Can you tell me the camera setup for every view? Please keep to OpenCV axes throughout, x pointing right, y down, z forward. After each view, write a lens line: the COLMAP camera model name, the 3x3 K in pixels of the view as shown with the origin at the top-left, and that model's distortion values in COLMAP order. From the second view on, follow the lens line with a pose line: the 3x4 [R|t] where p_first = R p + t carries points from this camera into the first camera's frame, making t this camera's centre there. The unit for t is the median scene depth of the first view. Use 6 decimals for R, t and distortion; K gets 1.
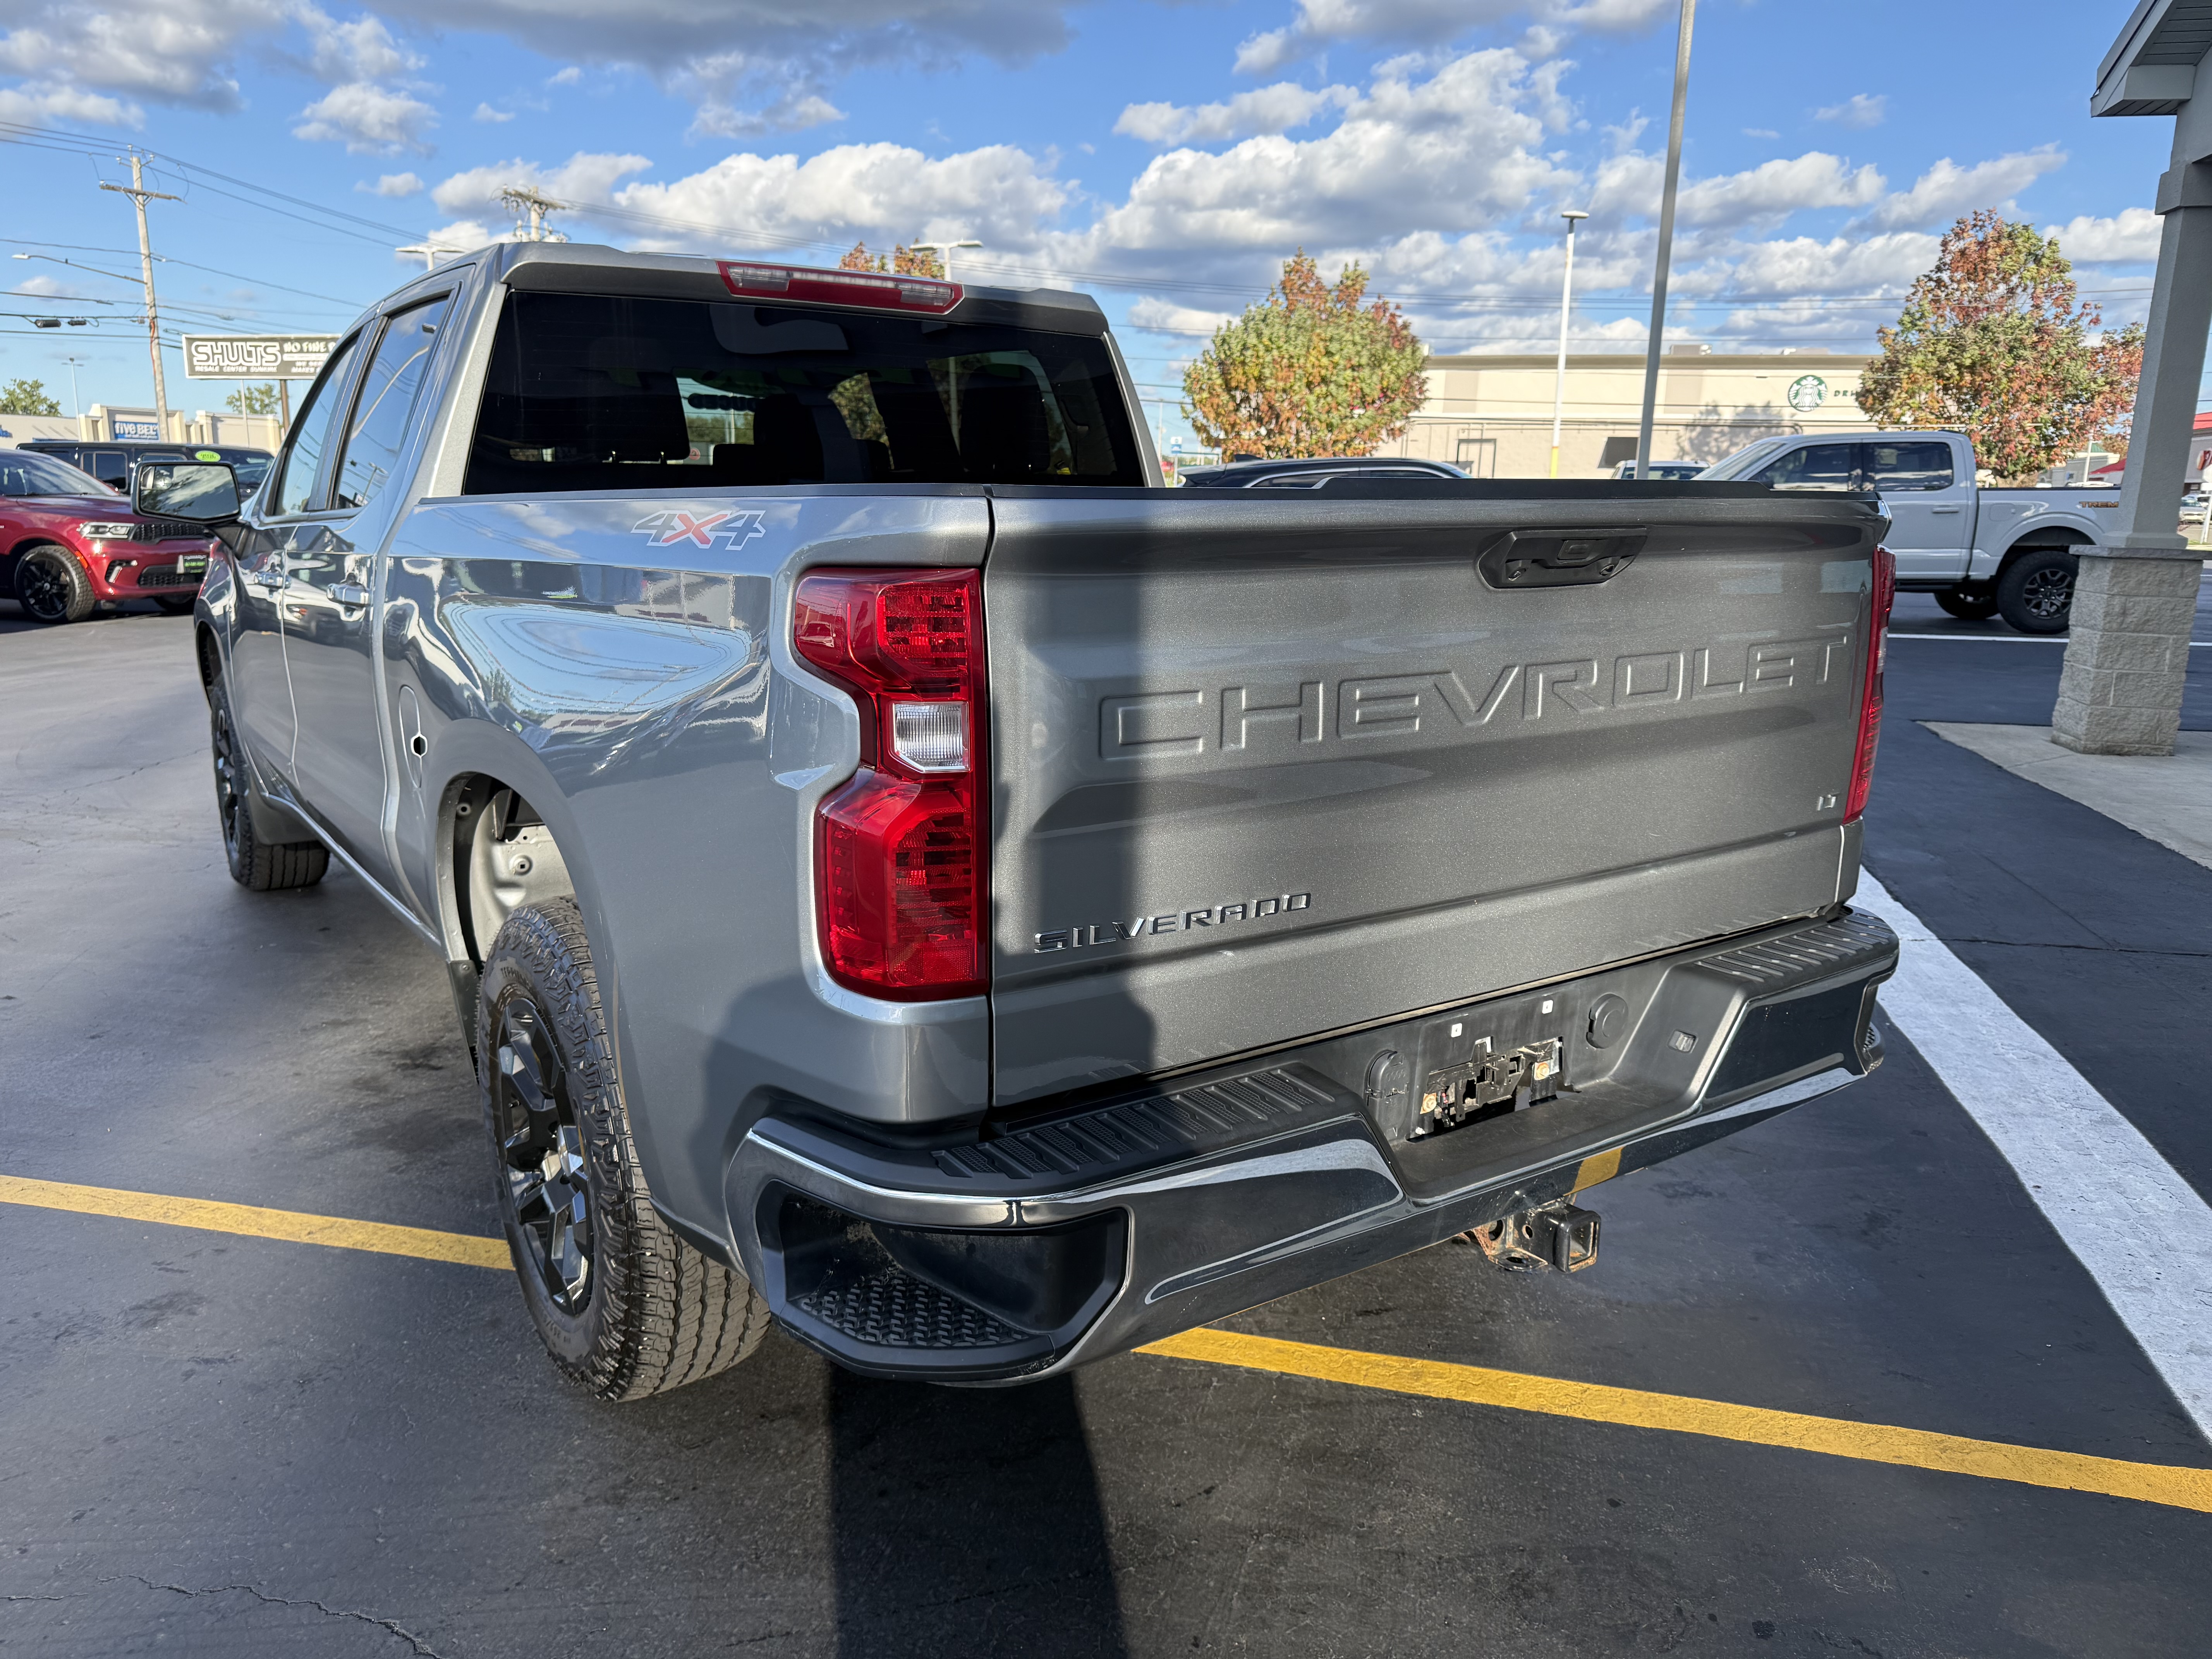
lens RADIAL K [[1562.7, 0, 1099.2], [0, 1562.7, 846.2], [0, 0, 1]] dist [0.014419, -0.017995]
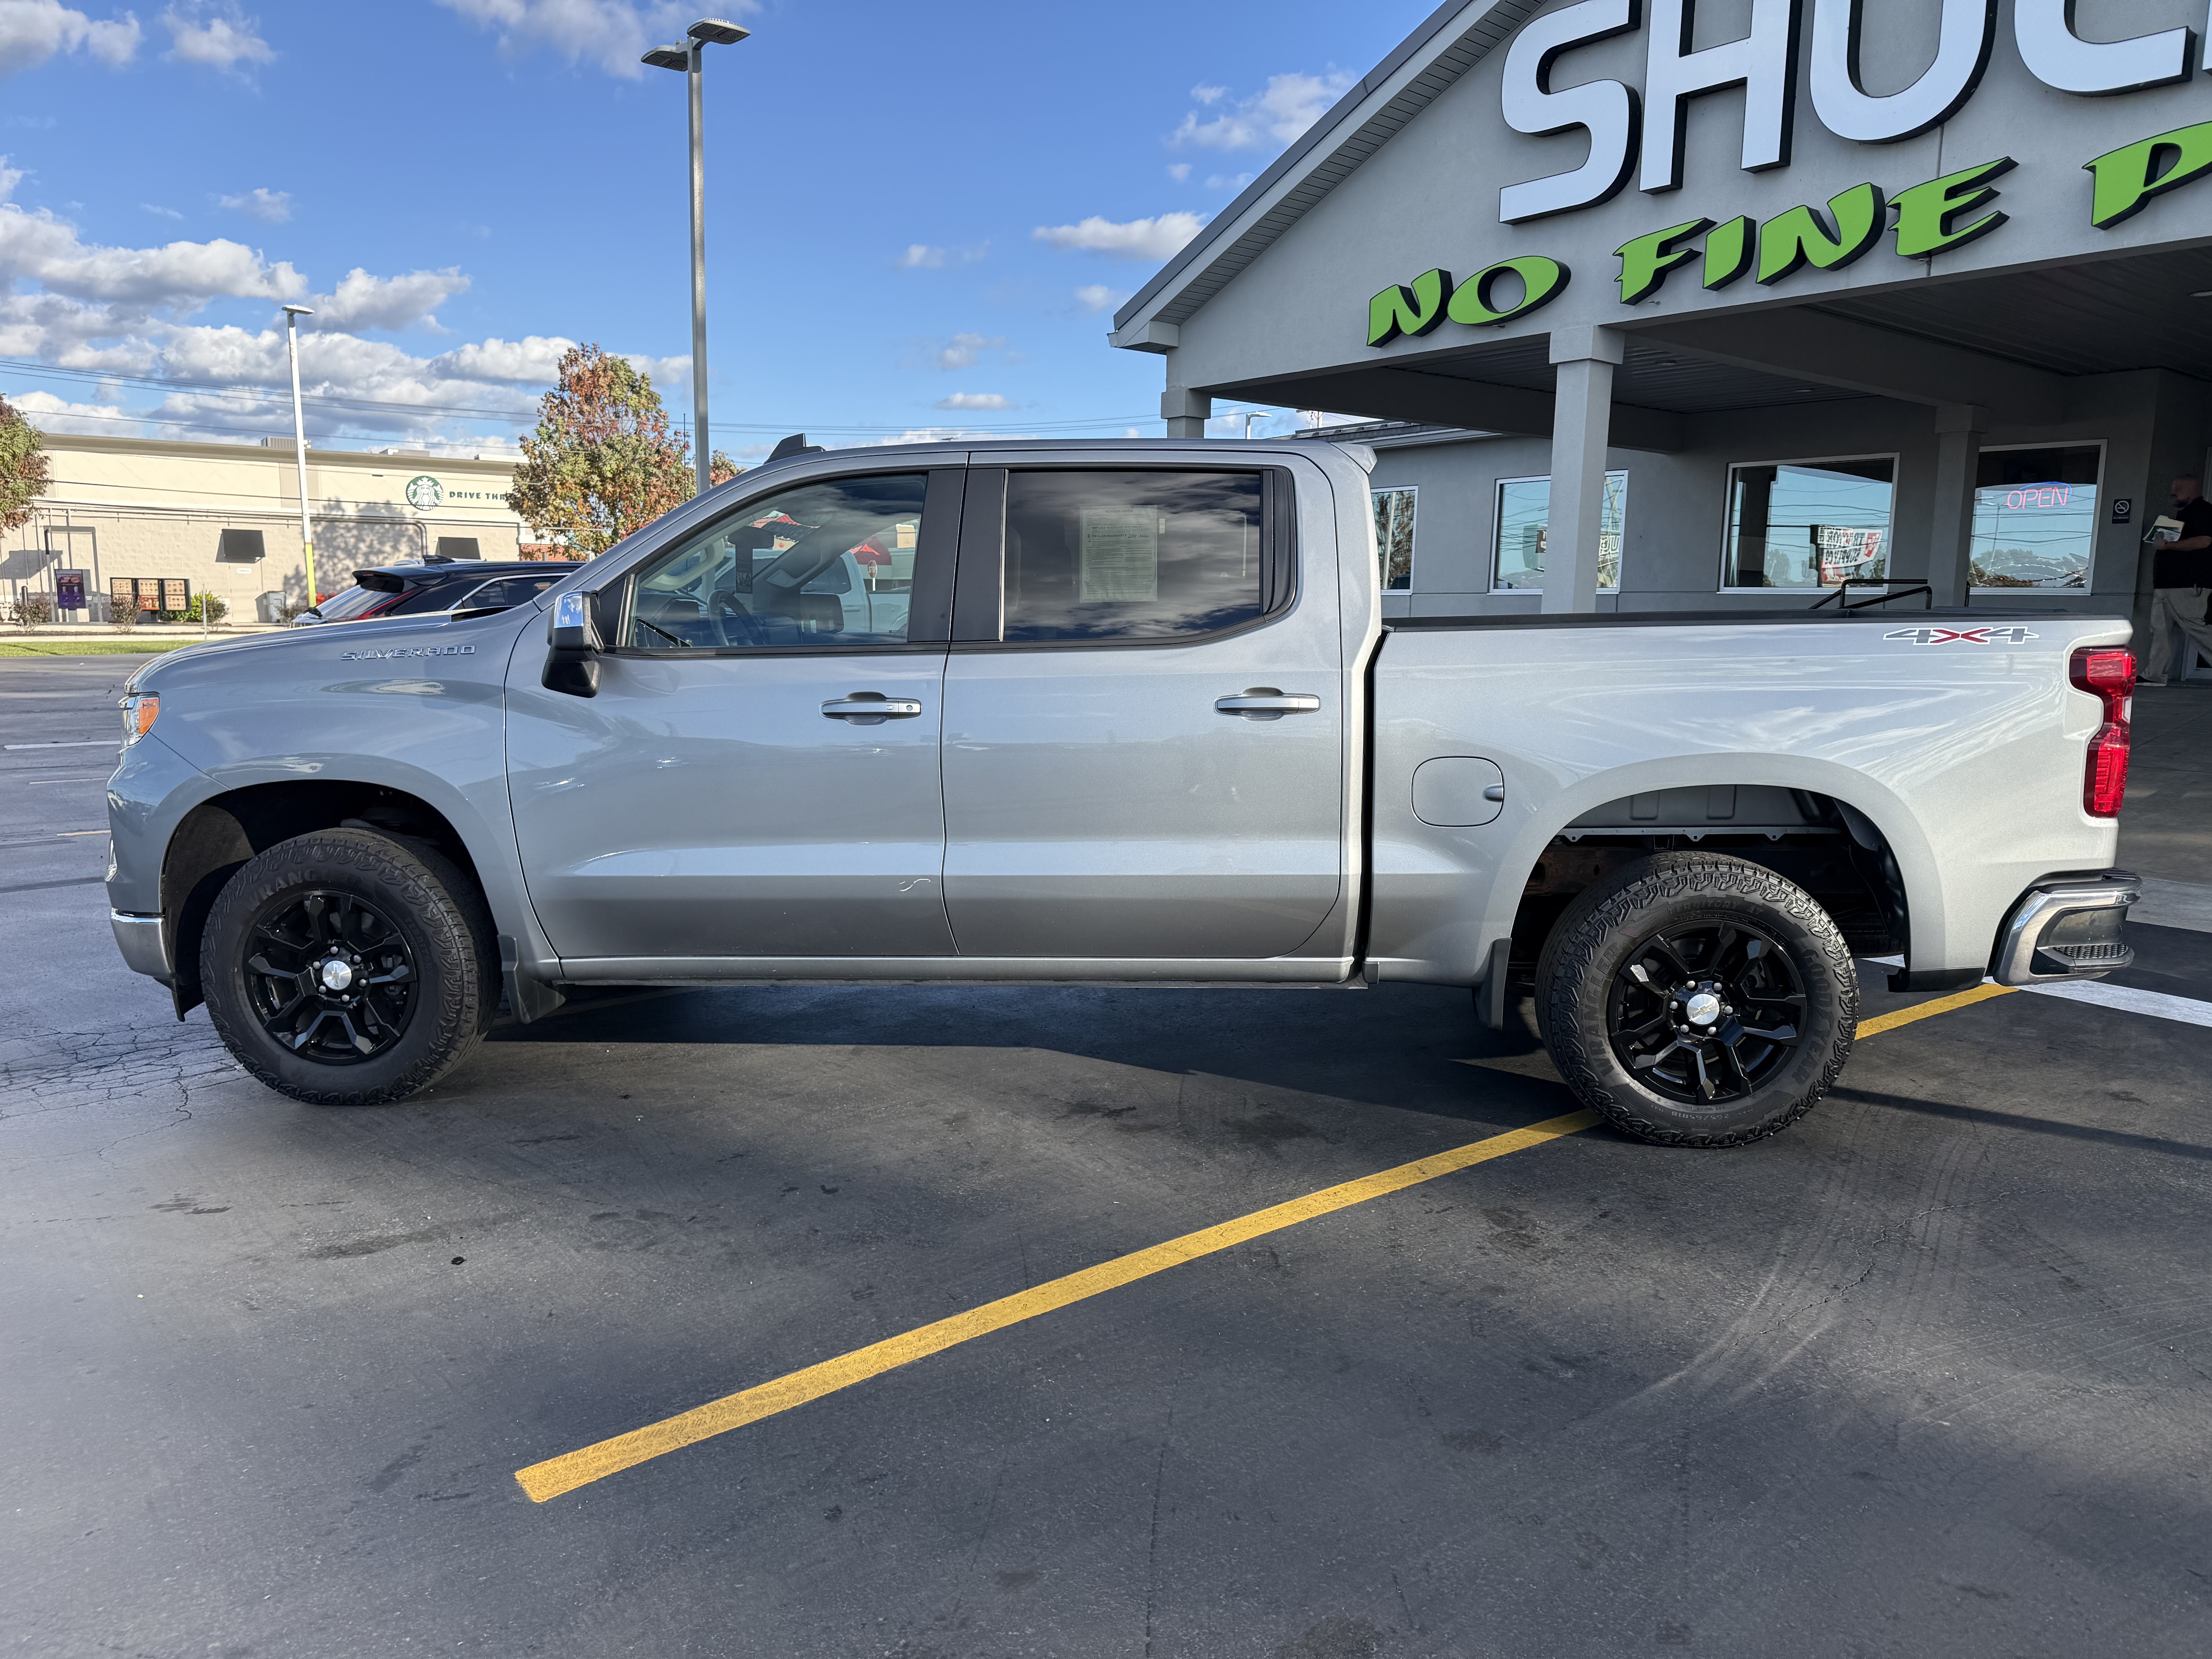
lens RADIAL K [[1562.7, 0, 1093.6], [0, 1562.7, 852.9], [0, 0, 1]] dist [0.014419, -0.017995]
pose [[0.633090, -0.133250, 0.762523, -0.579803], [0.172654, 0.984564, 0.028704, -0.038148], [-0.754577, 0.113481, 0.646324, 0.110837]]
